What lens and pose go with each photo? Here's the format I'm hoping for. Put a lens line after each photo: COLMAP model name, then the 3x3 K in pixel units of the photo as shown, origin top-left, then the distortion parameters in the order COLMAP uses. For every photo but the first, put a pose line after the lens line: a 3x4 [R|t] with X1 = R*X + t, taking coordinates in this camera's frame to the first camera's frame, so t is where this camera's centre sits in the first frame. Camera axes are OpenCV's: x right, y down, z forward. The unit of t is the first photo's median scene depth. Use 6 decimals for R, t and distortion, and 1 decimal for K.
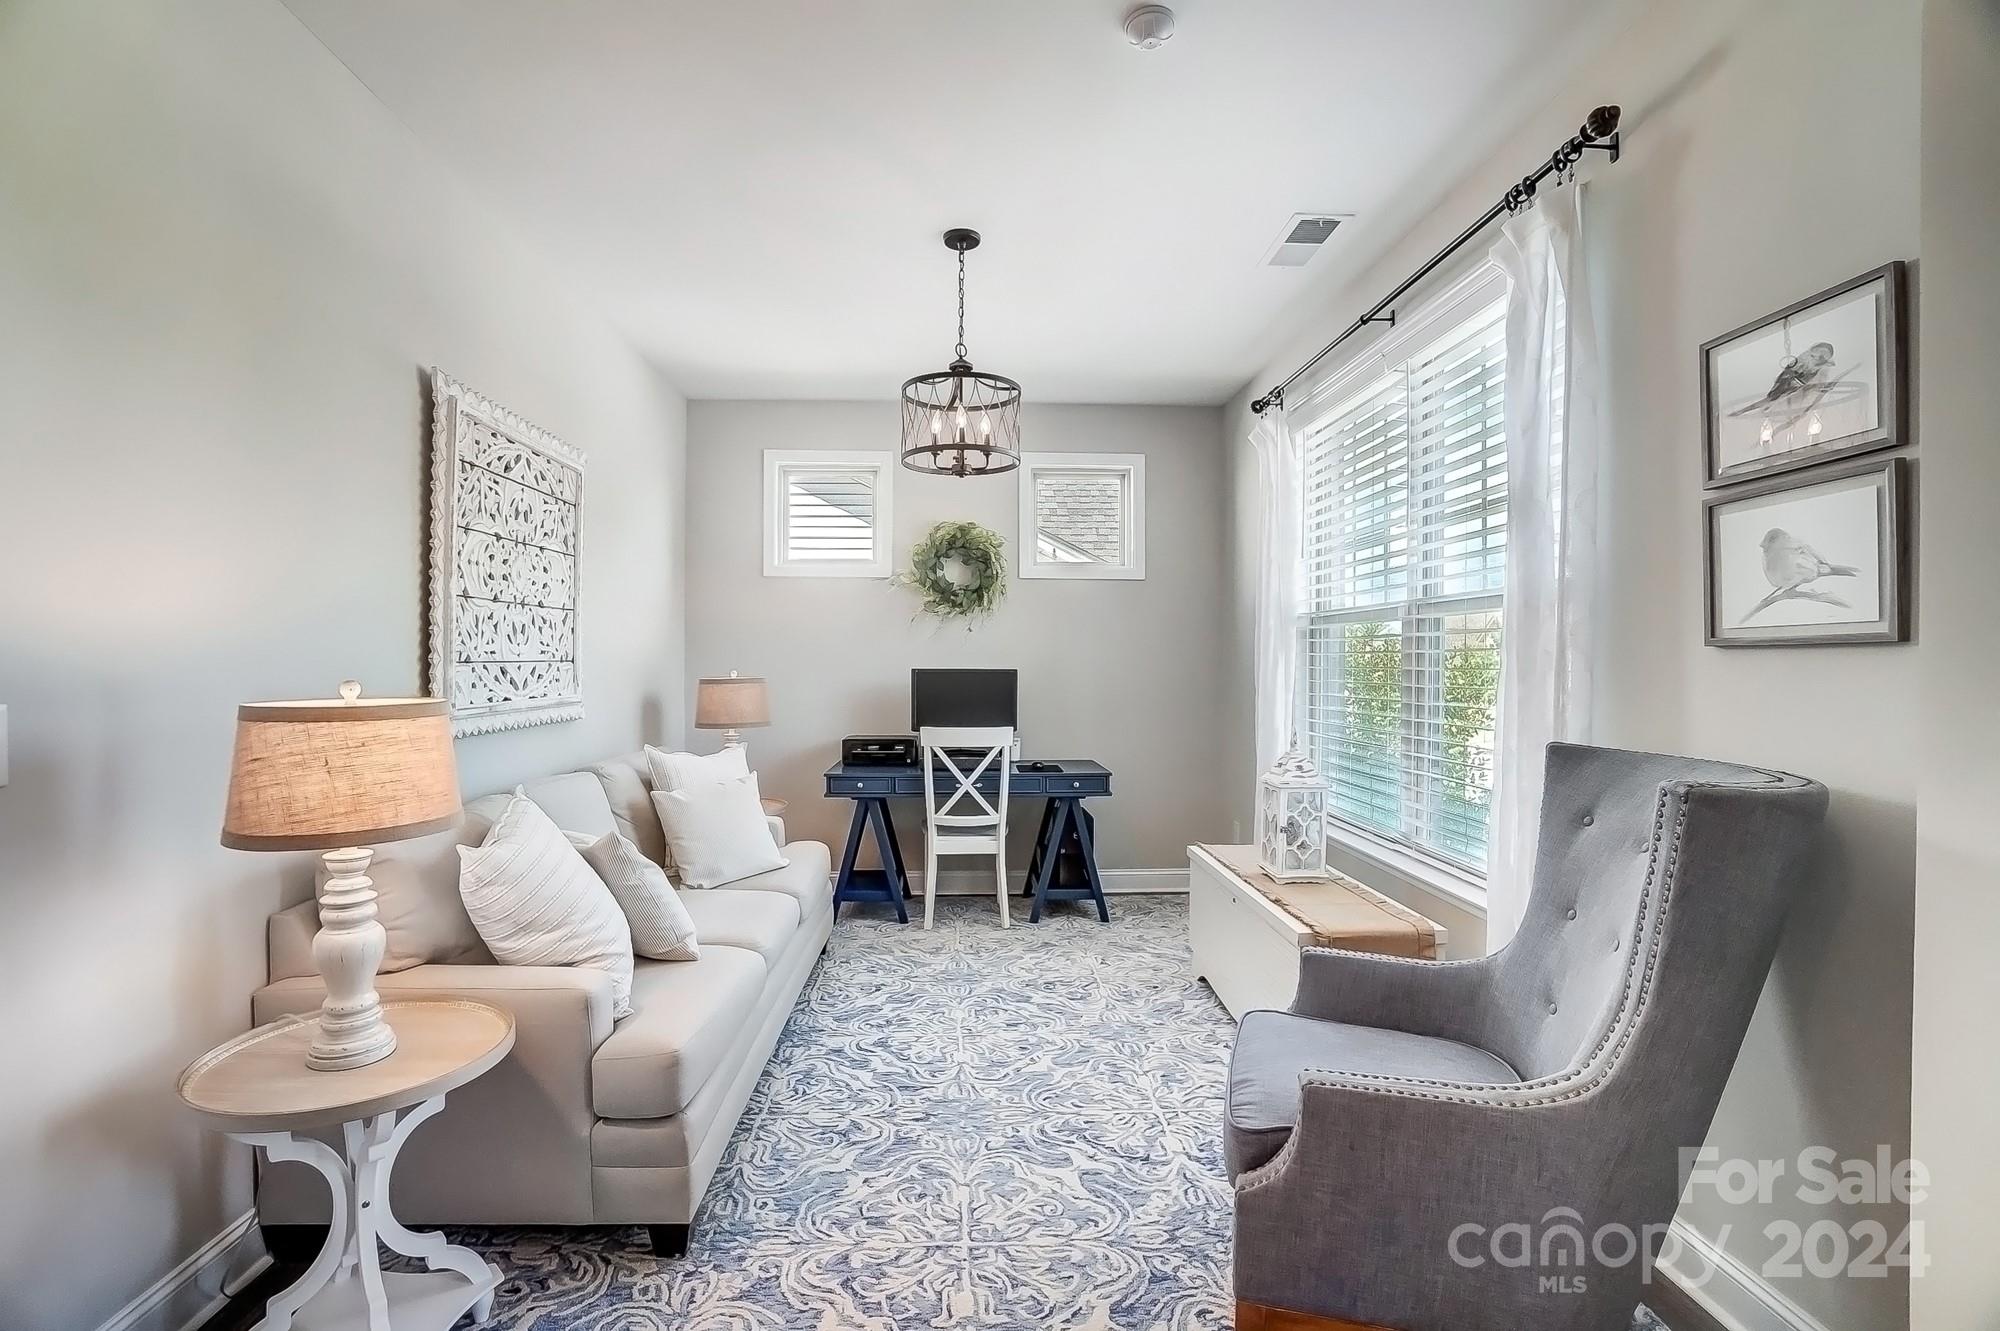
lens RADIAL K [[873.7, 0, 996.1], [0, 873.7, 665.6], [0, 0, 1]] dist [-0.001513, 0.000088]
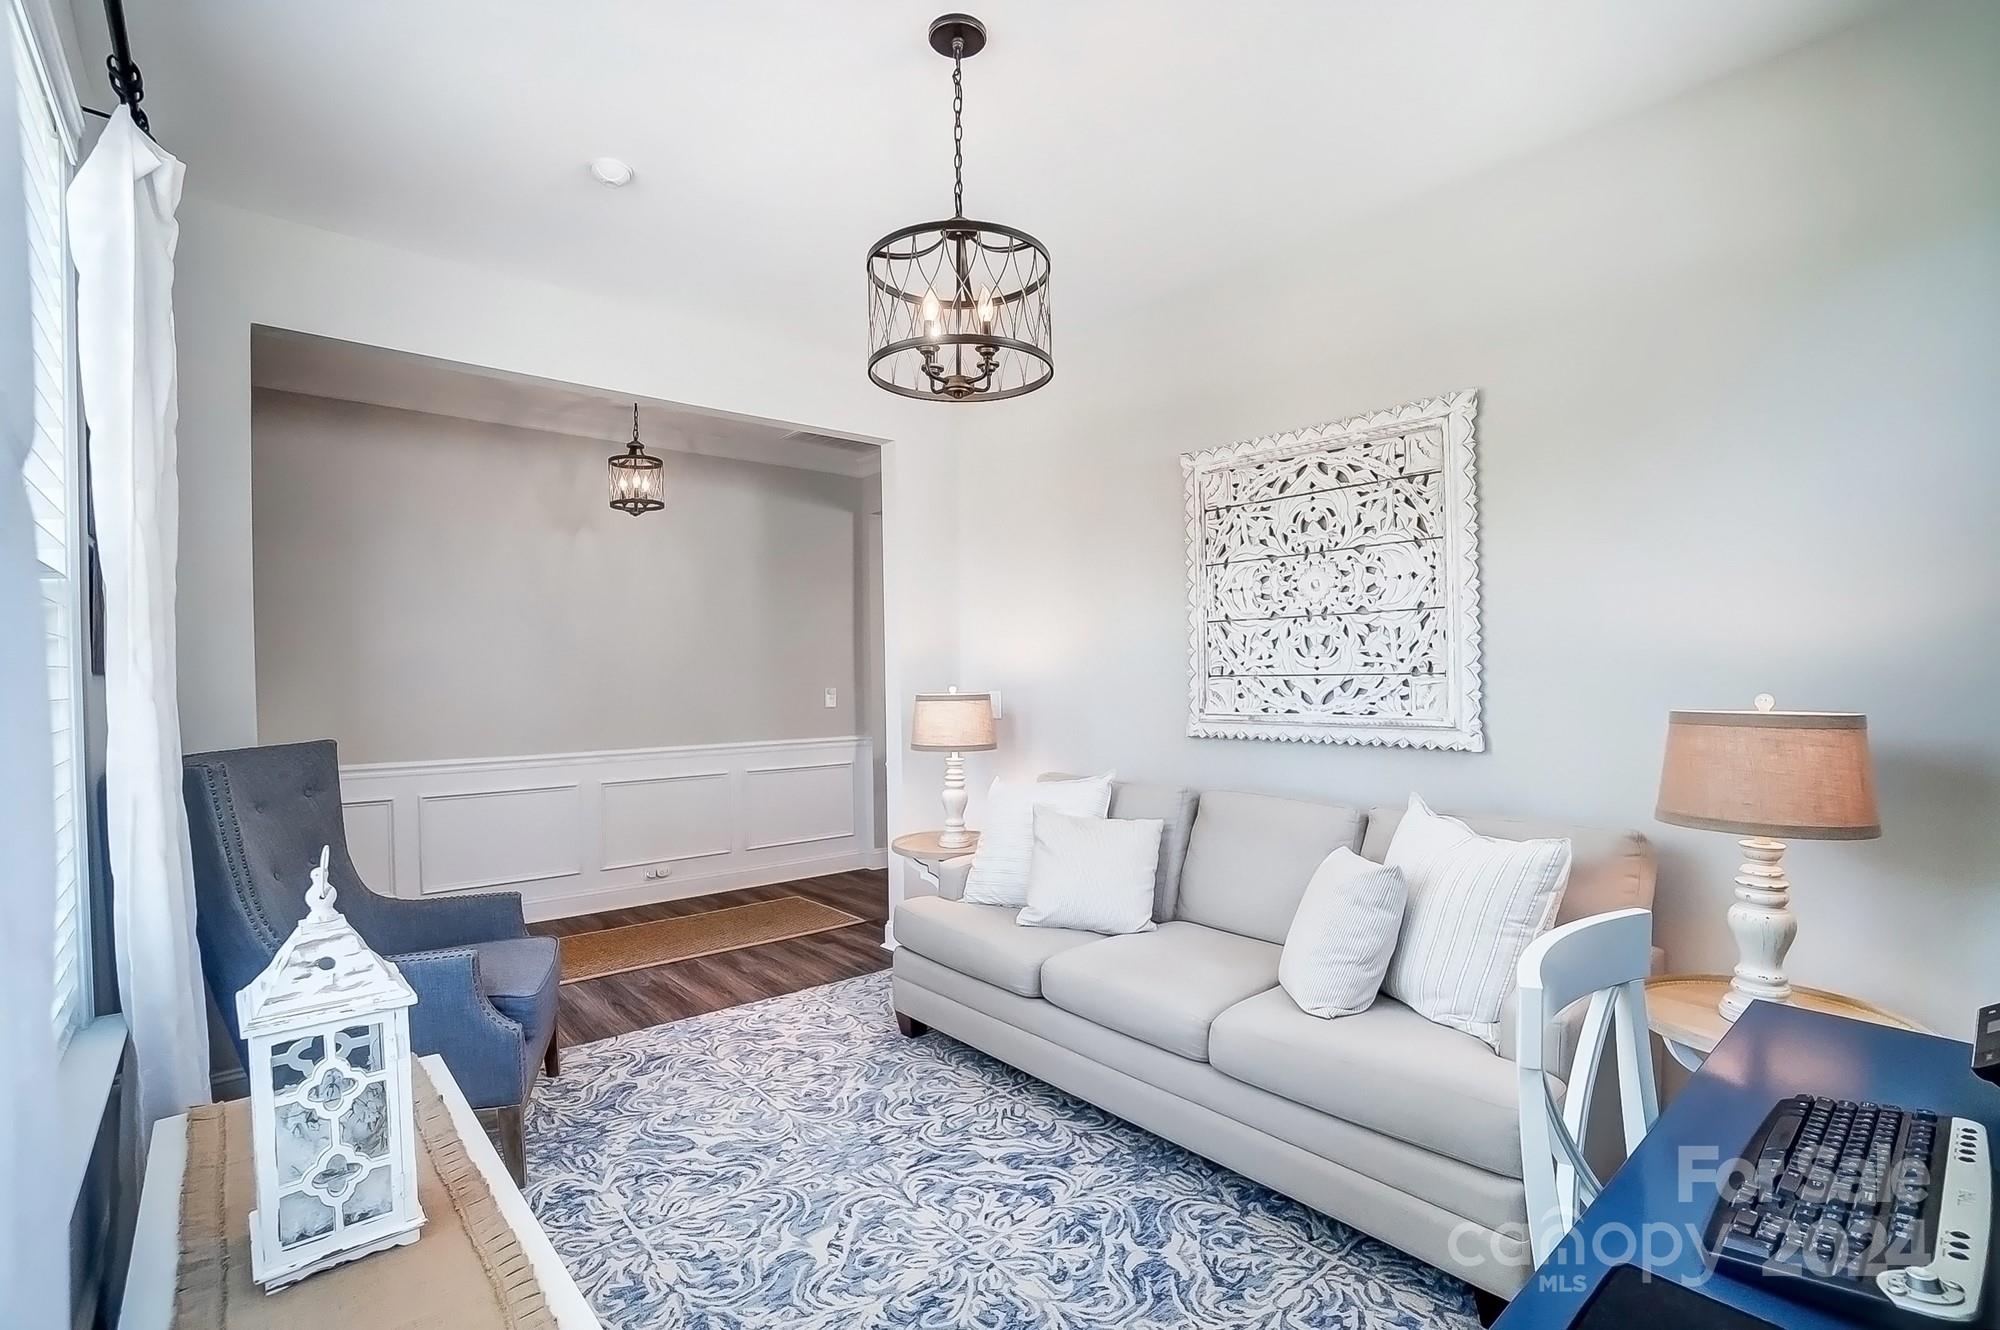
lens RADIAL K [[873.7, 0, 953.9], [0, 873.7, 688.5], [0, 0, 1]] dist [-0.001513, 0.000088]
pose [[-0.795415, 0.016983, -0.605828, 0.399145], [0.010091, 0.999840, 0.014780, -0.008261], [0.605982, 0.005643, -0.795458, 1.669326]]
